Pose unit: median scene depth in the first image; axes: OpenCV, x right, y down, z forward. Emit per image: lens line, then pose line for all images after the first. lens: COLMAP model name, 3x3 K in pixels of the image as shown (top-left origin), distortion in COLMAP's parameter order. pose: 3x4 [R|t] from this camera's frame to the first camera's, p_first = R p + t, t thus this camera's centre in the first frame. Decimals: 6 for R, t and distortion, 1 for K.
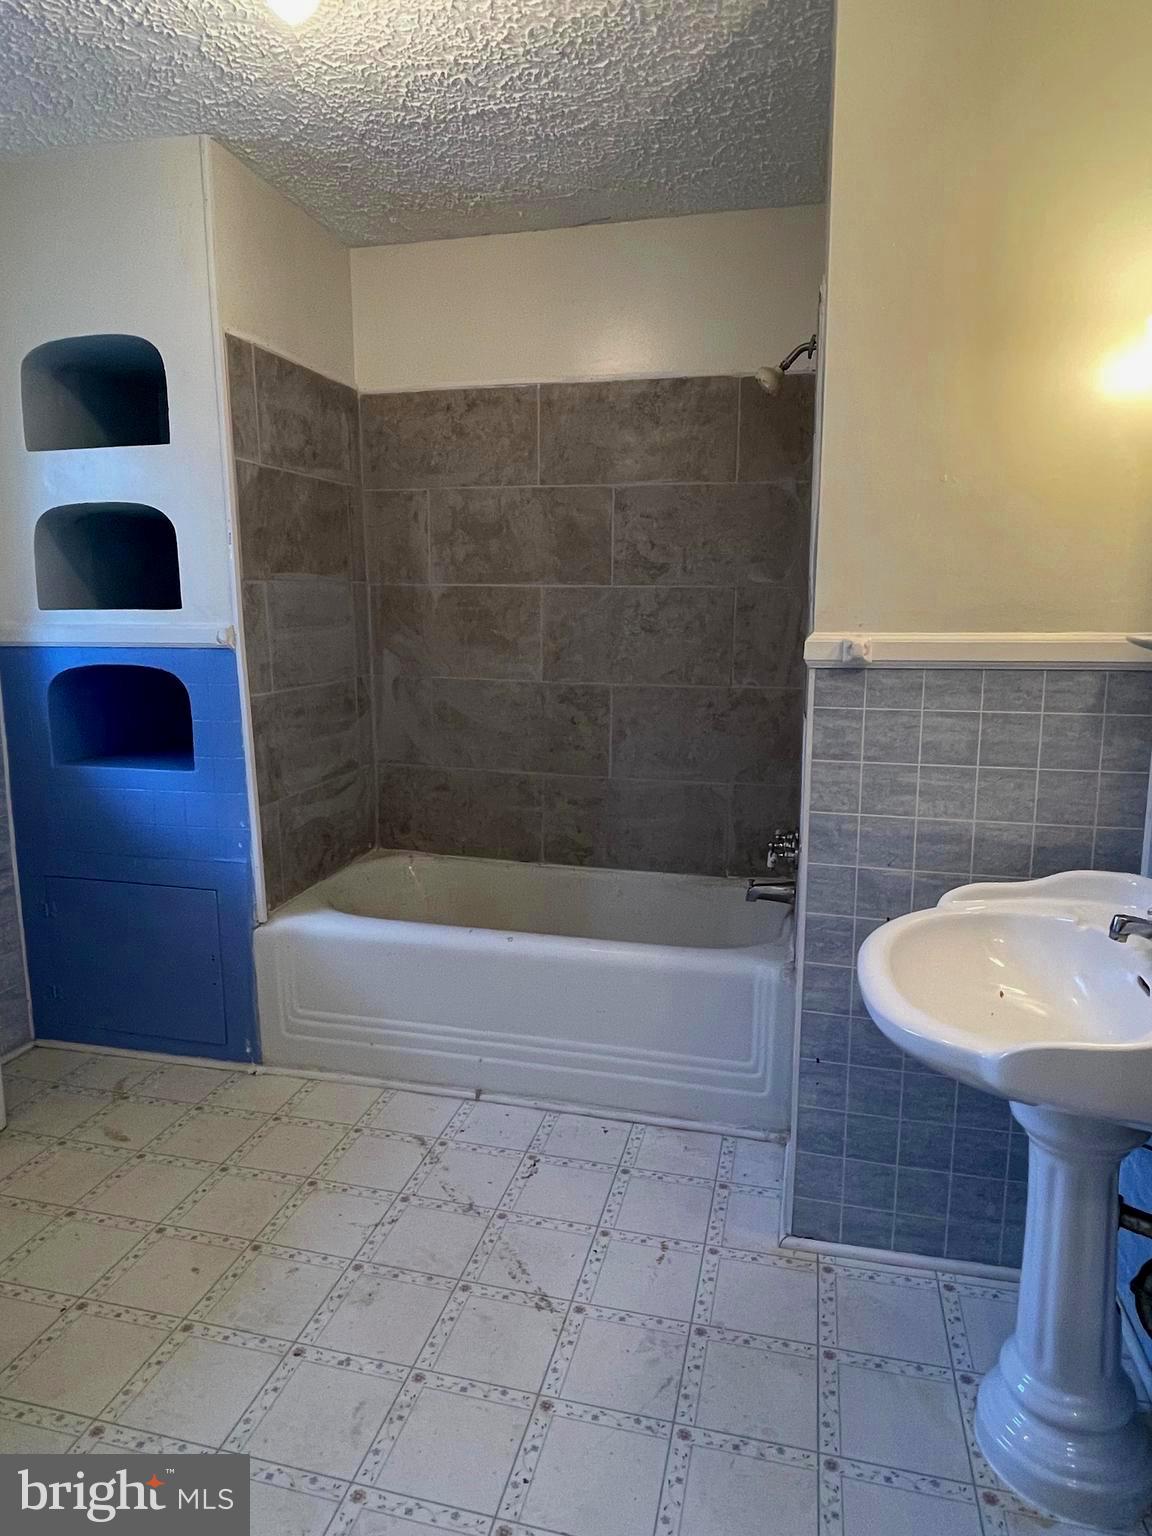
lens RADIAL K [[952.1, 0, 575.7], [0, 952.1, 762.8], [0, 0, 1]] dist [0.001677, -0.005713]
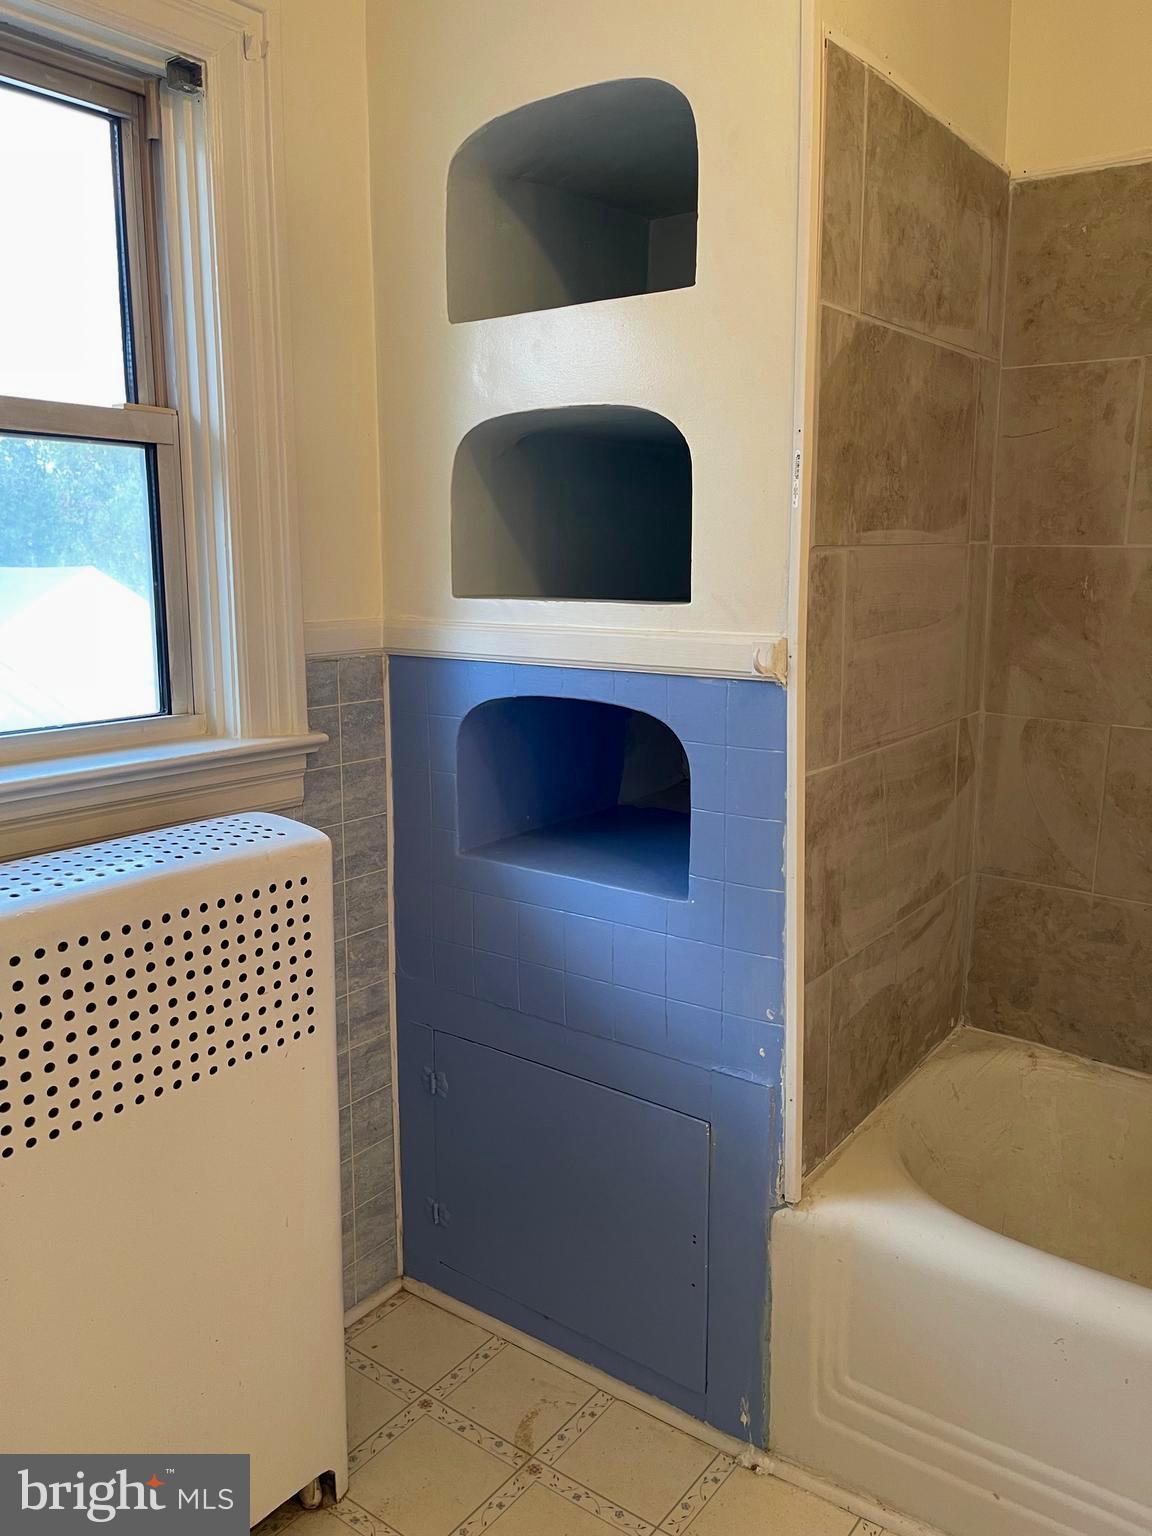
lens RADIAL K [[1161.6, 0, 573.2], [0, 1161.6, 769.7], [0, 0, 1]] dist [0.065856, -0.084680]
pose [[0.922509, 0.073859, -0.378842, -0.202065], [-0.064388, 0.997215, 0.037627, -0.081475], [0.380566, -0.010318, 0.924696, 0.340428]]
